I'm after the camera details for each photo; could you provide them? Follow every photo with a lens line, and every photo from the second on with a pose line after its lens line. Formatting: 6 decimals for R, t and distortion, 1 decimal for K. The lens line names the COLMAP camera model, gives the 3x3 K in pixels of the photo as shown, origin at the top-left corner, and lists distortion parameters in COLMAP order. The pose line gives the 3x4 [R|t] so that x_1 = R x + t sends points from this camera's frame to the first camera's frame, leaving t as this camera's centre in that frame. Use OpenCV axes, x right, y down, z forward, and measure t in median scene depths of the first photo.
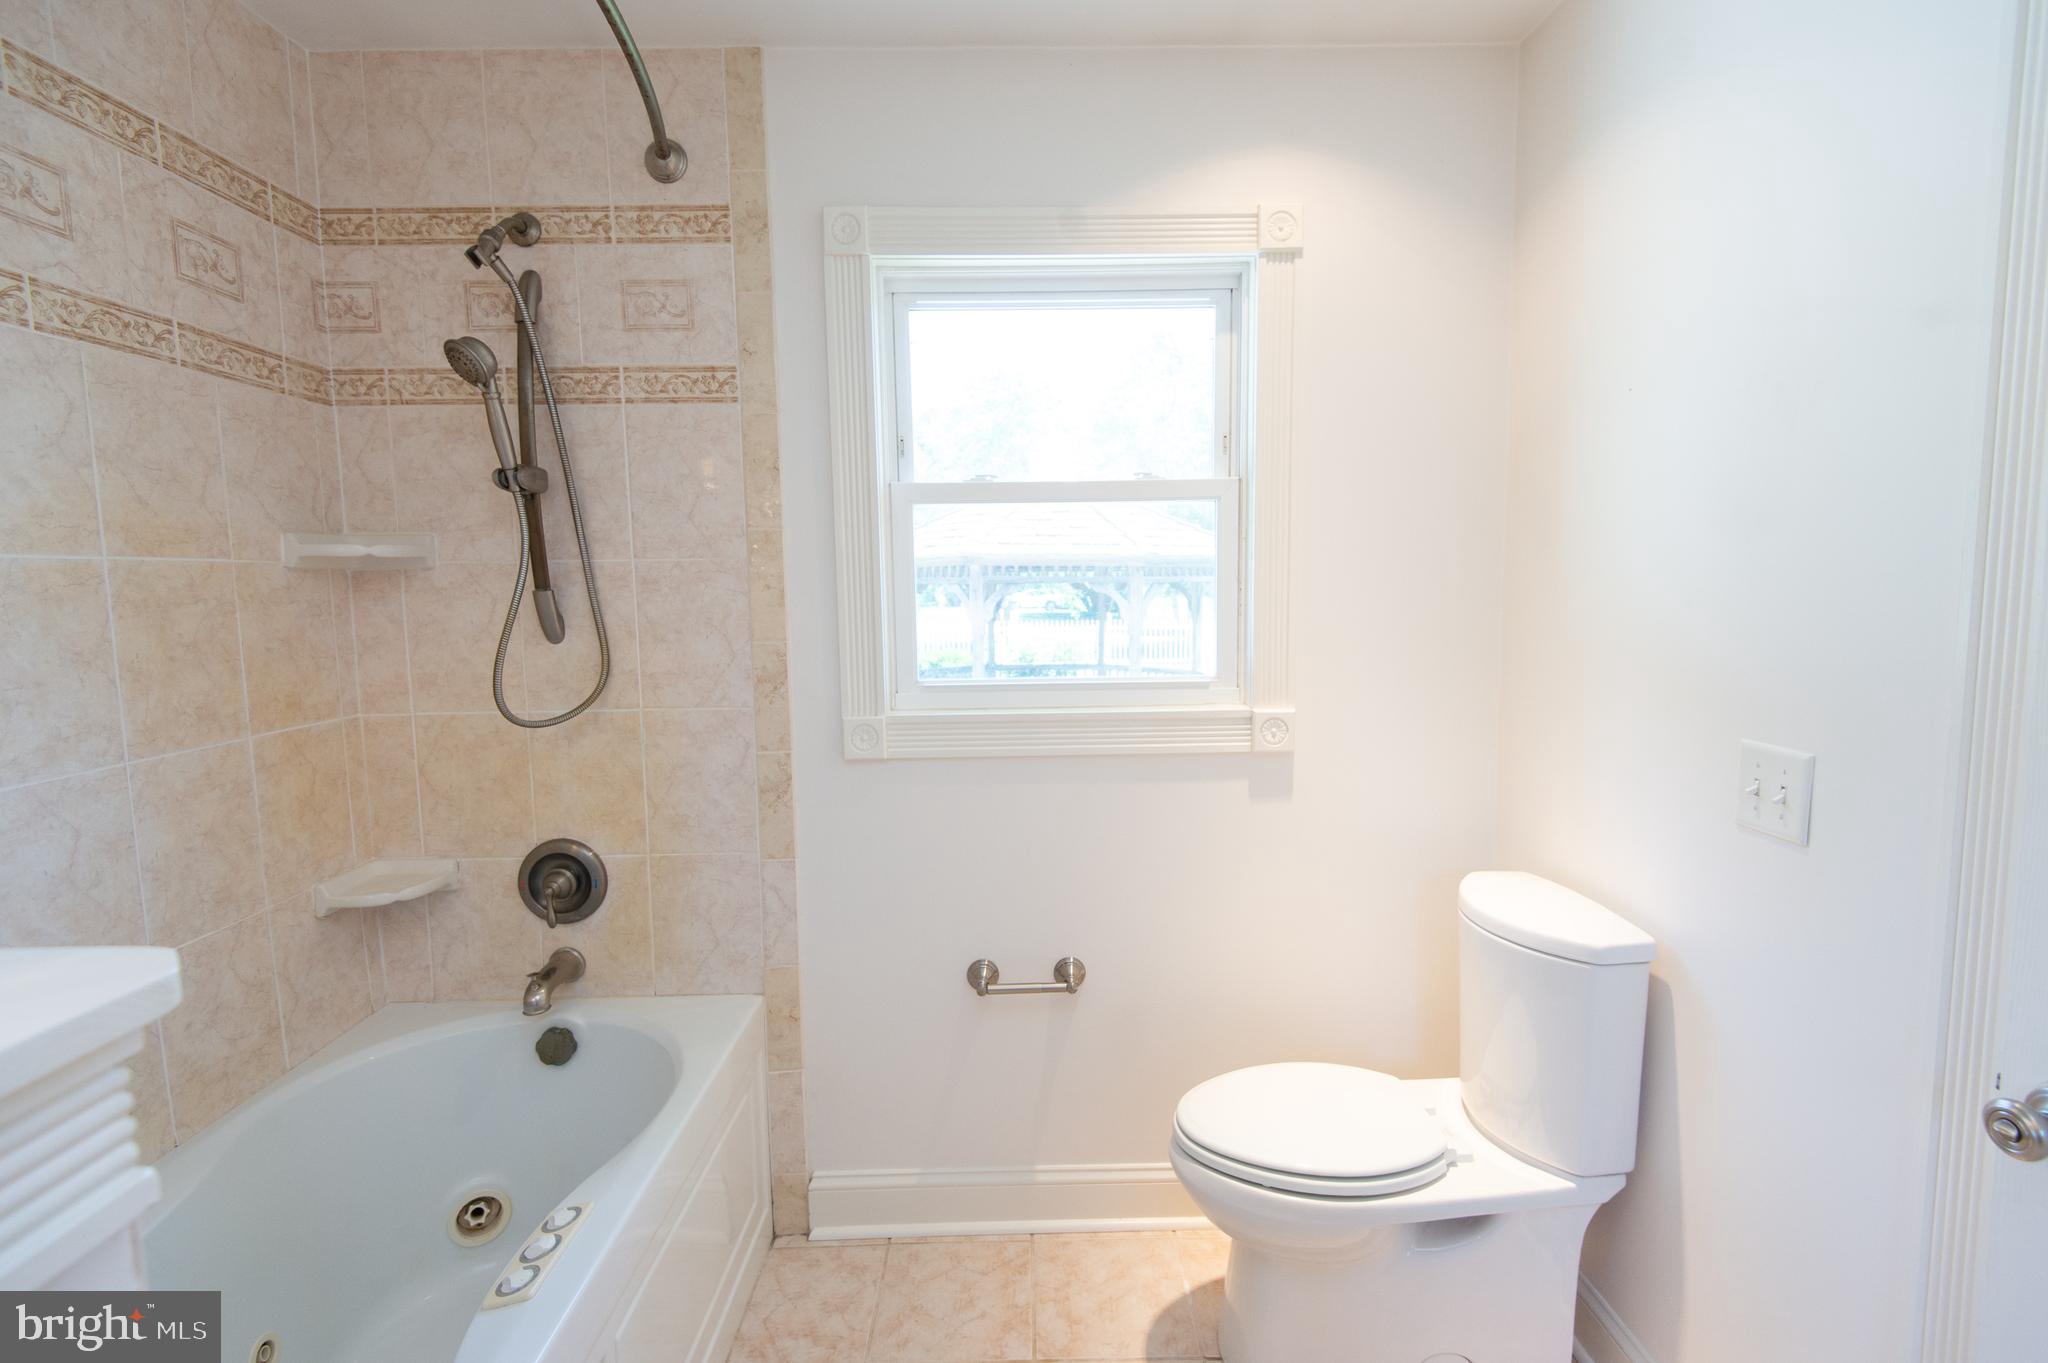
lens RADIAL K [[940.0, 0, 1019.4], [0, 940.0, 680.8], [0, 0, 1]] dist [0.033784, -0.021225]
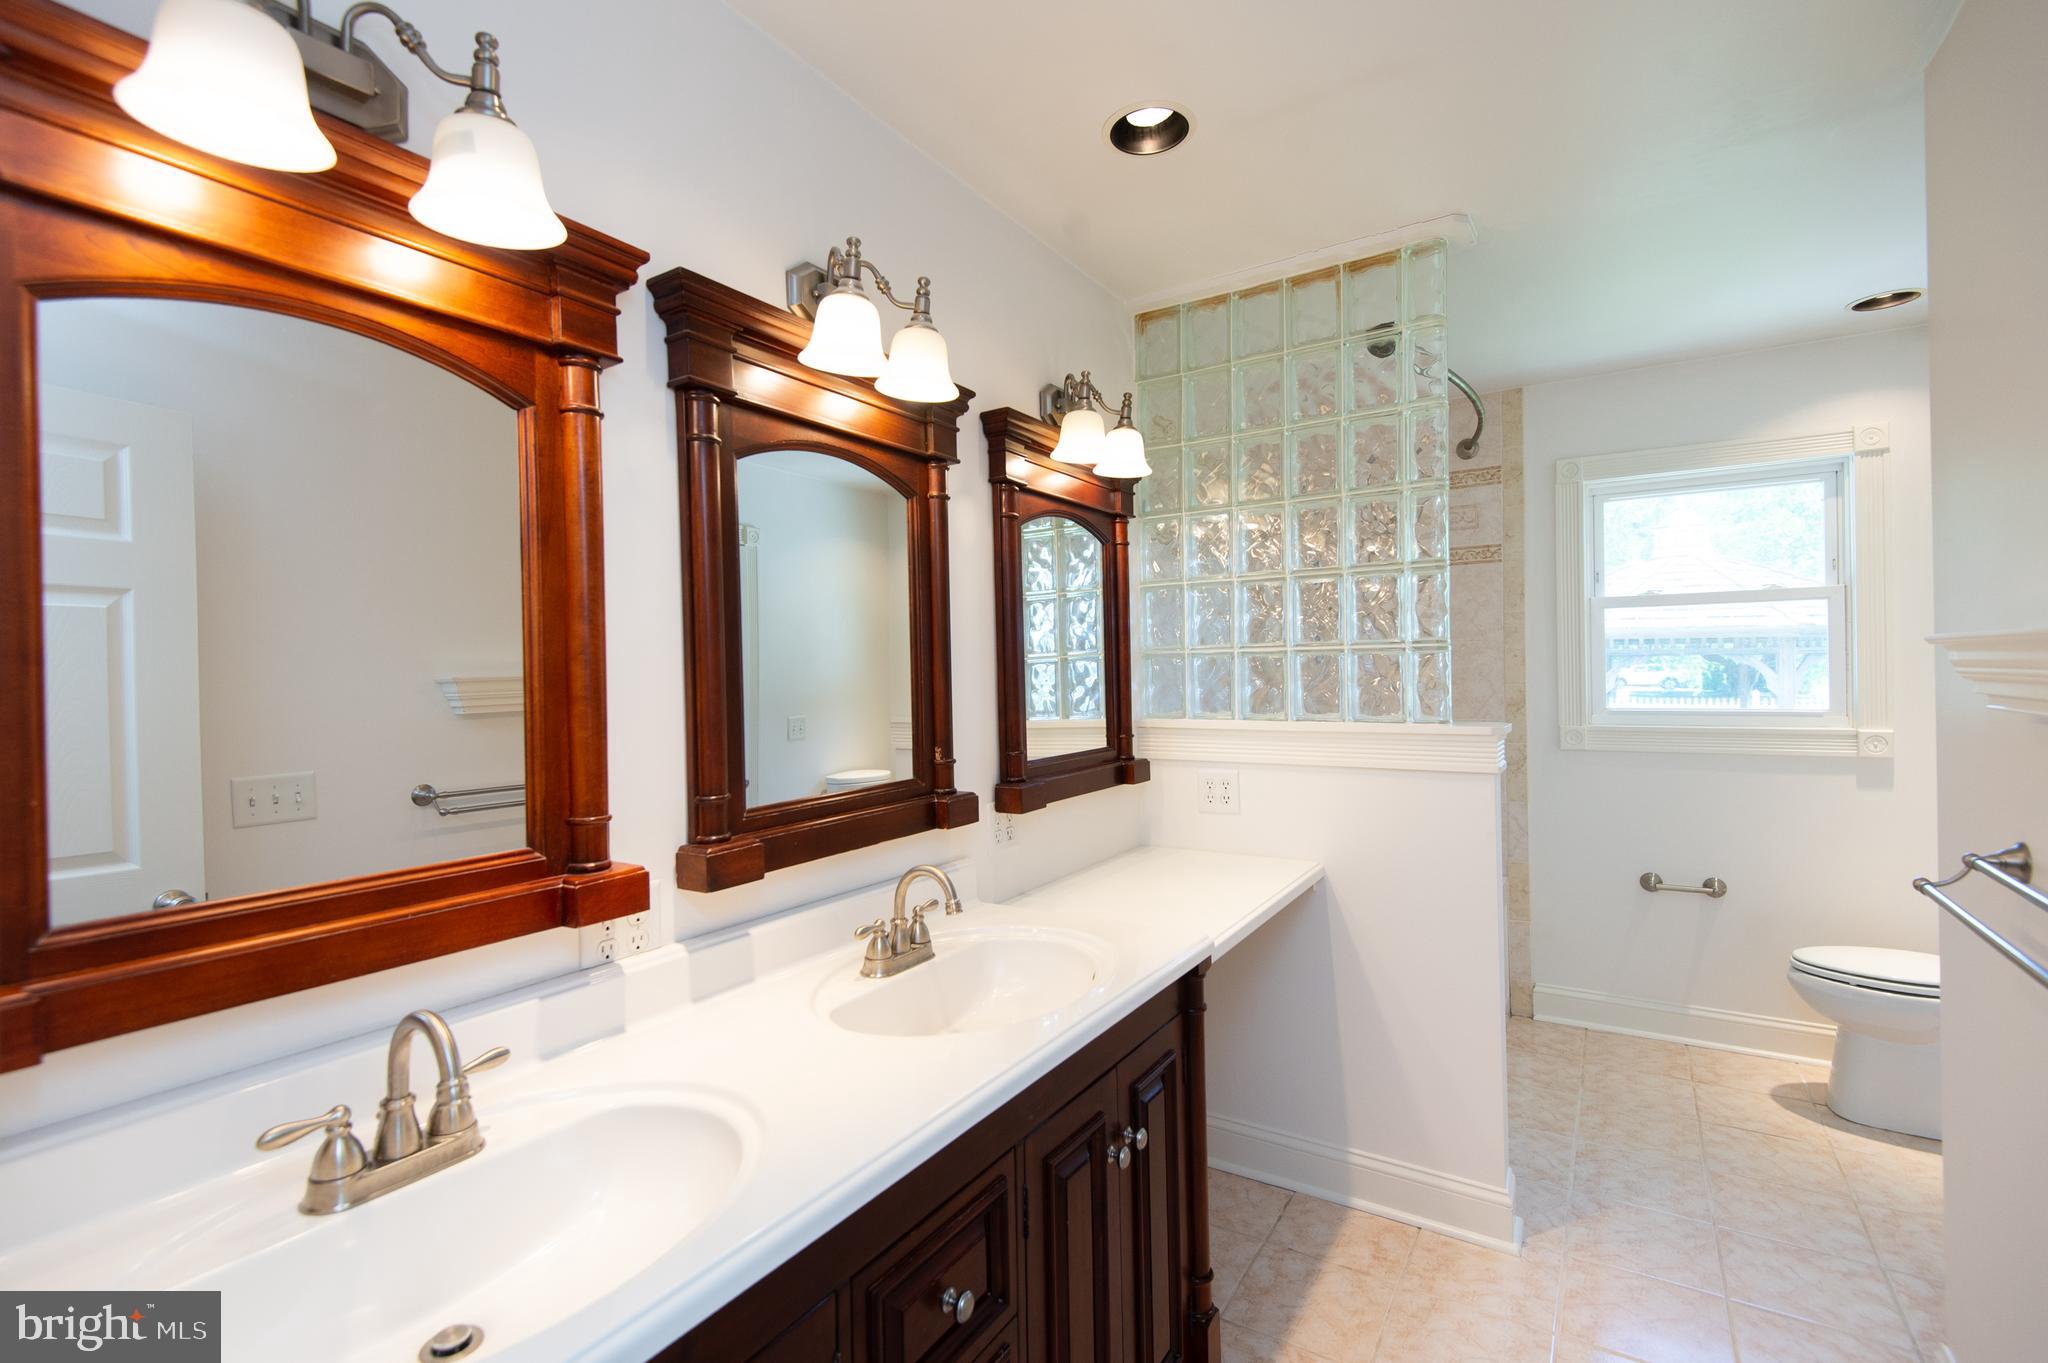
lens RADIAL K [[940.0, 0, 1026.6], [0, 940.0, 682.0], [0, 0, 1]] dist [0.033784, -0.021225]
pose [[0.847315, 0.003768, -0.531077, -0.087078], [-0.046499, 0.996661, -0.067116, 0.125747], [0.529051, 0.081563, 0.844661, -1.116403]]
